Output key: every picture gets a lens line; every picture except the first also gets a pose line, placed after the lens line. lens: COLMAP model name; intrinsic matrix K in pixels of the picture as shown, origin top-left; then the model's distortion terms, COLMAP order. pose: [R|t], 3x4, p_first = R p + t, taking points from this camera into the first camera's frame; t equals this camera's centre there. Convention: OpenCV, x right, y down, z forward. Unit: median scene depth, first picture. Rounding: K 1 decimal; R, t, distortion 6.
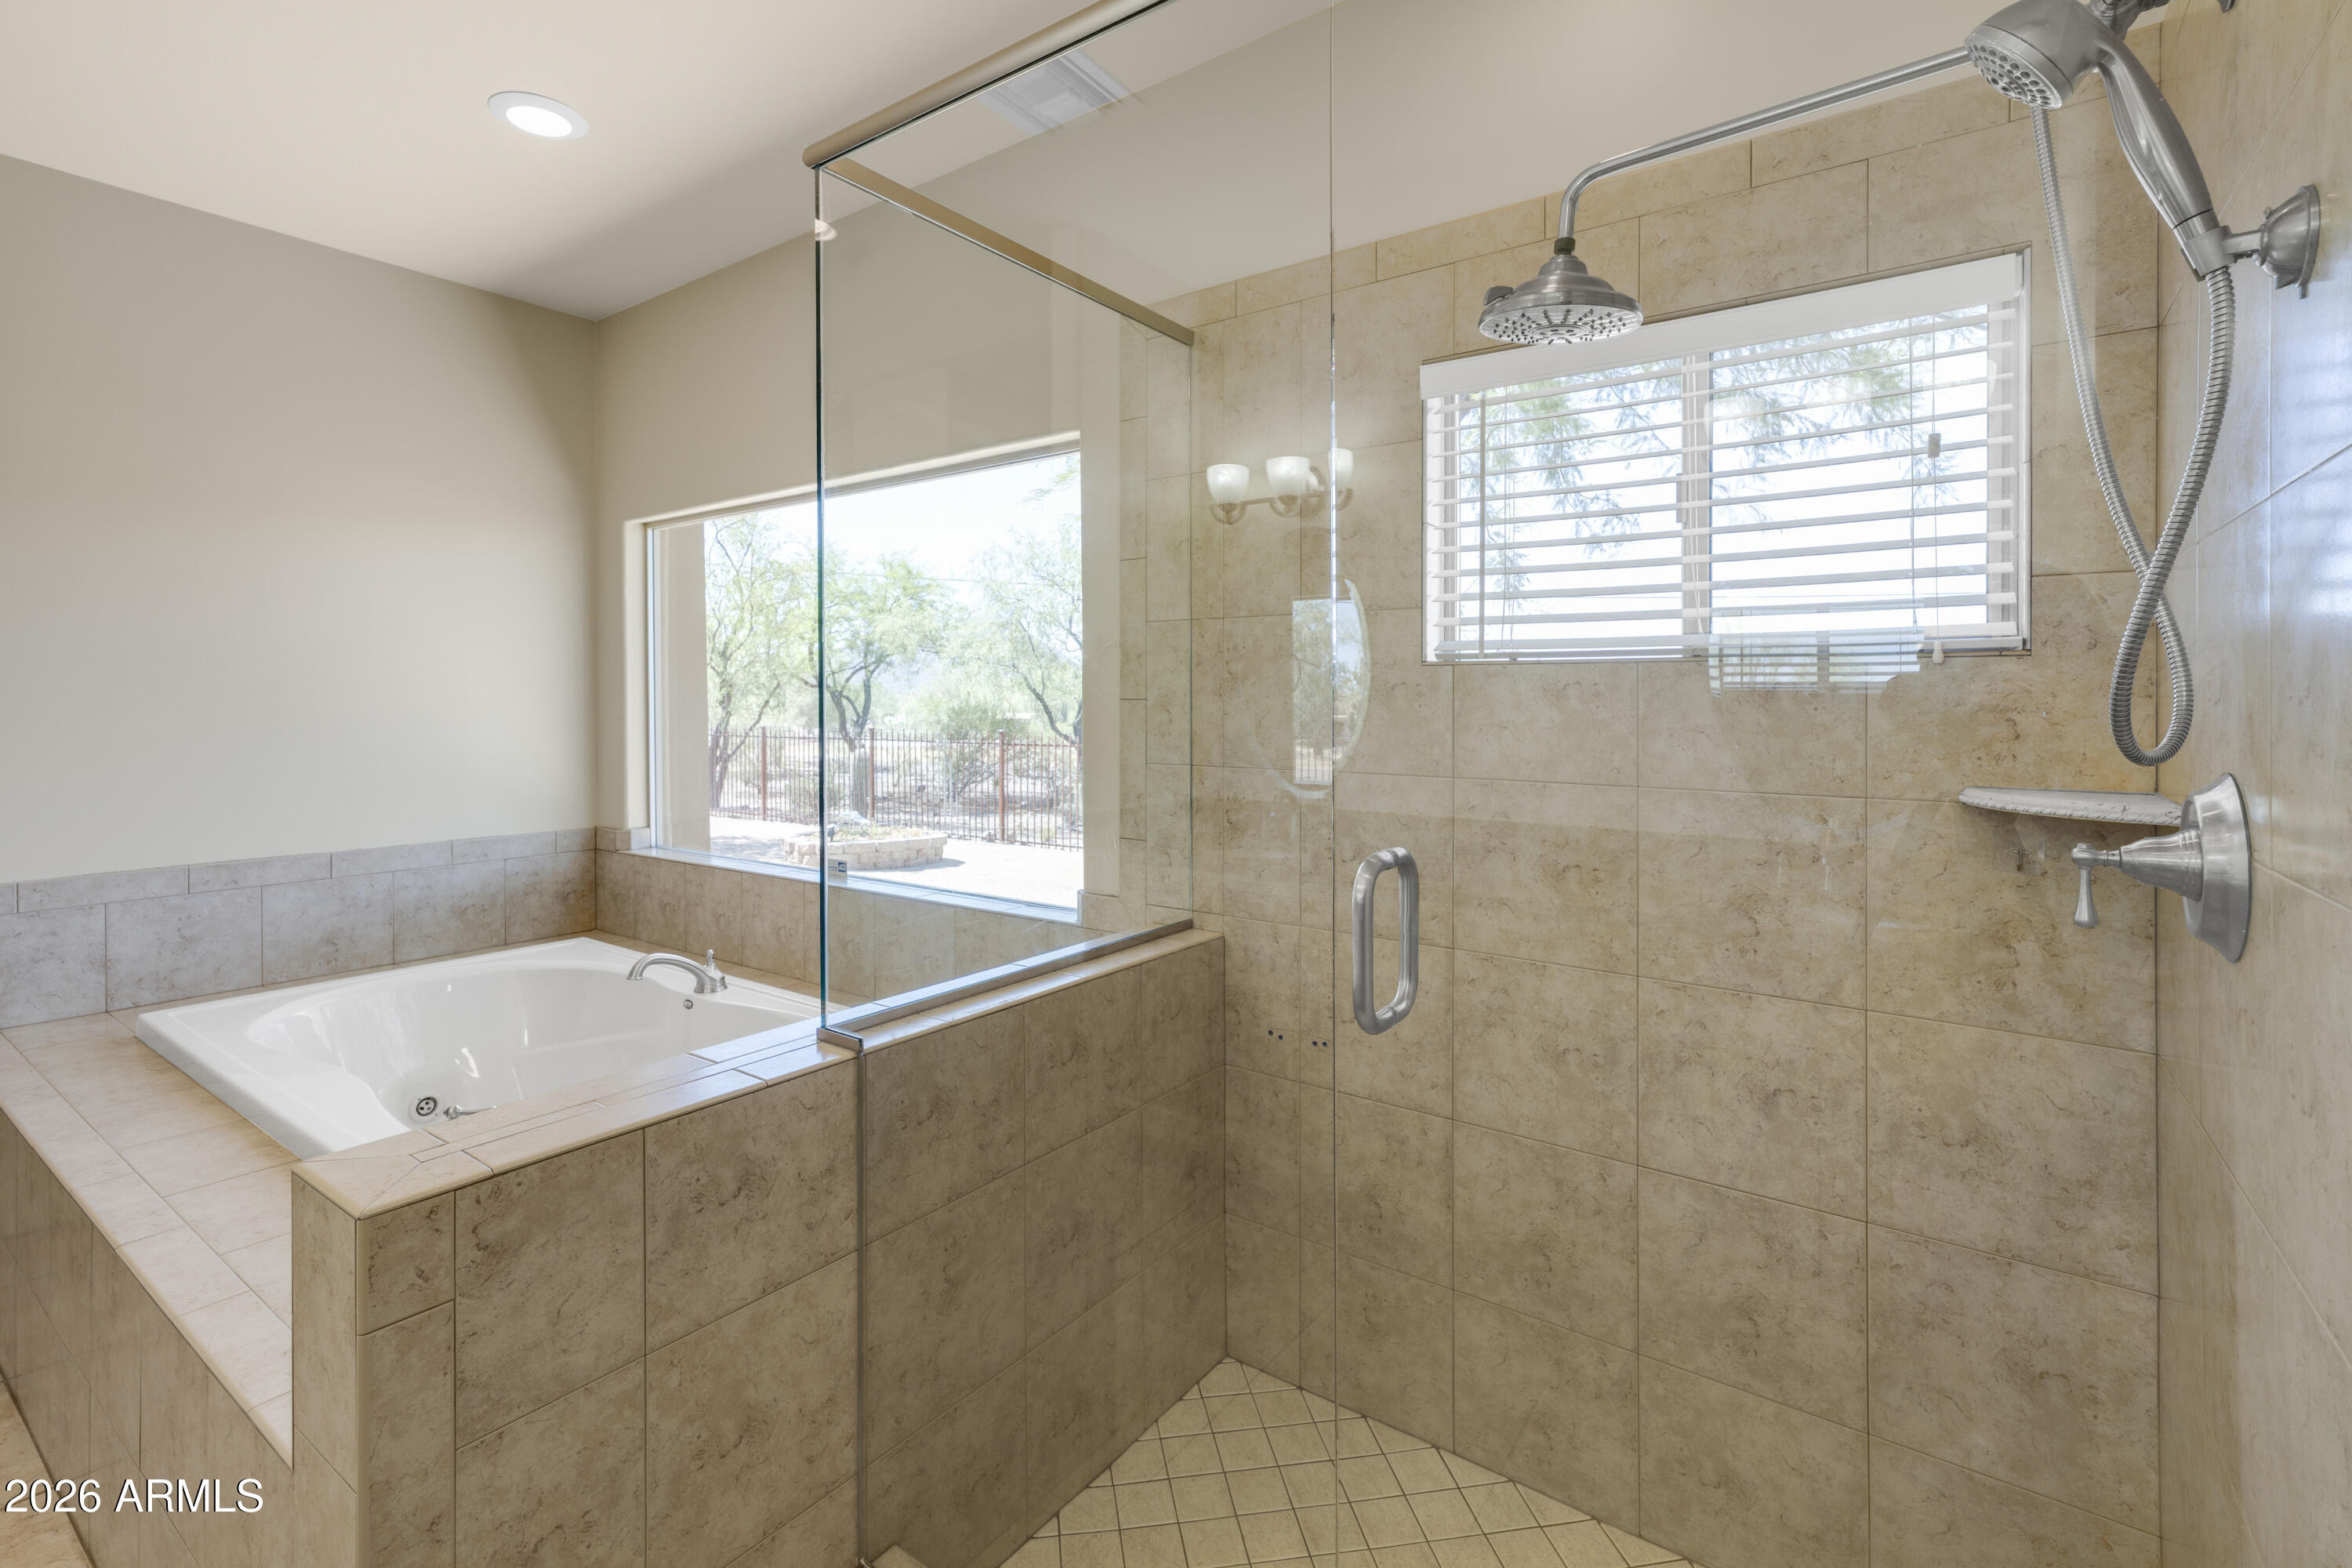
lens RADIAL K [[1100.3, 0, 1376.3], [0, 1100.3, 722.8], [0, 0, 1]] dist [0.000287, 0.000851]
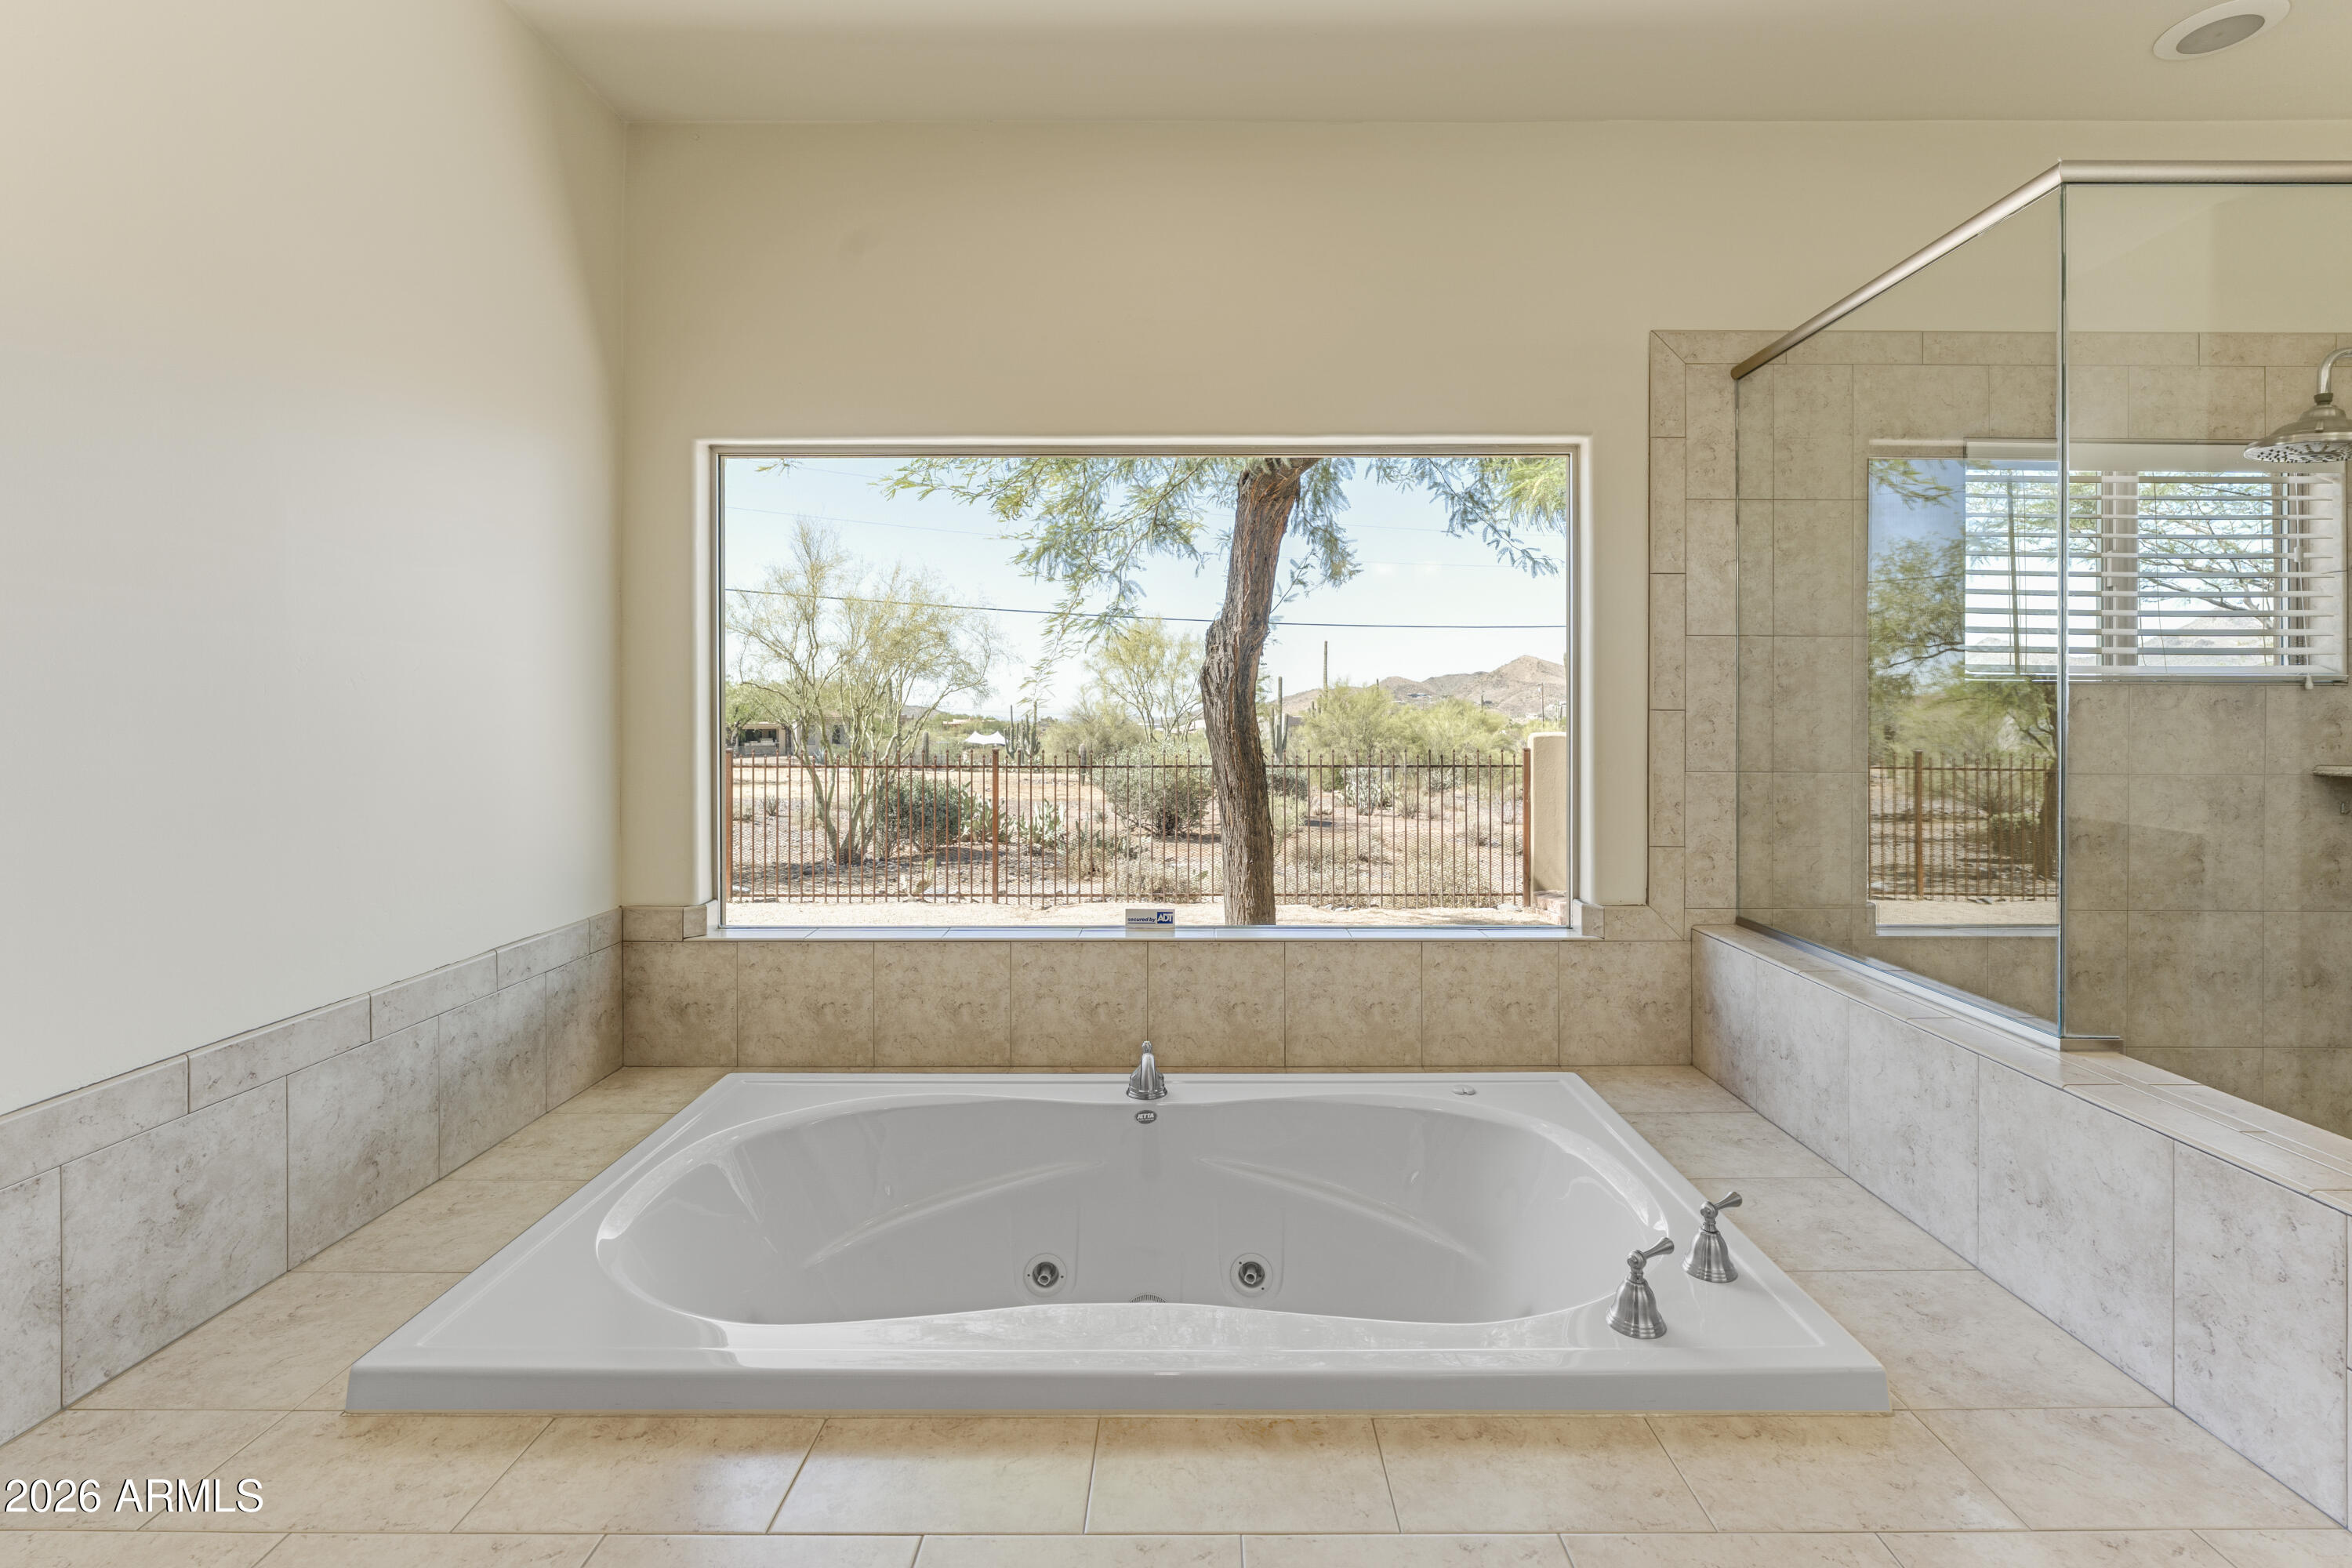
lens RADIAL K [[1044.2, 0, 1225.5], [0, 1044.2, 727.8], [0, 0, 1]] dist [-0.009989, -0.000355]
pose [[0.823805, -0.006657, 0.566834, -1.157454], [0.010307, 0.999942, -0.003237, -0.006385], [-0.566779, 0.008509, 0.823826, 0.455592]]
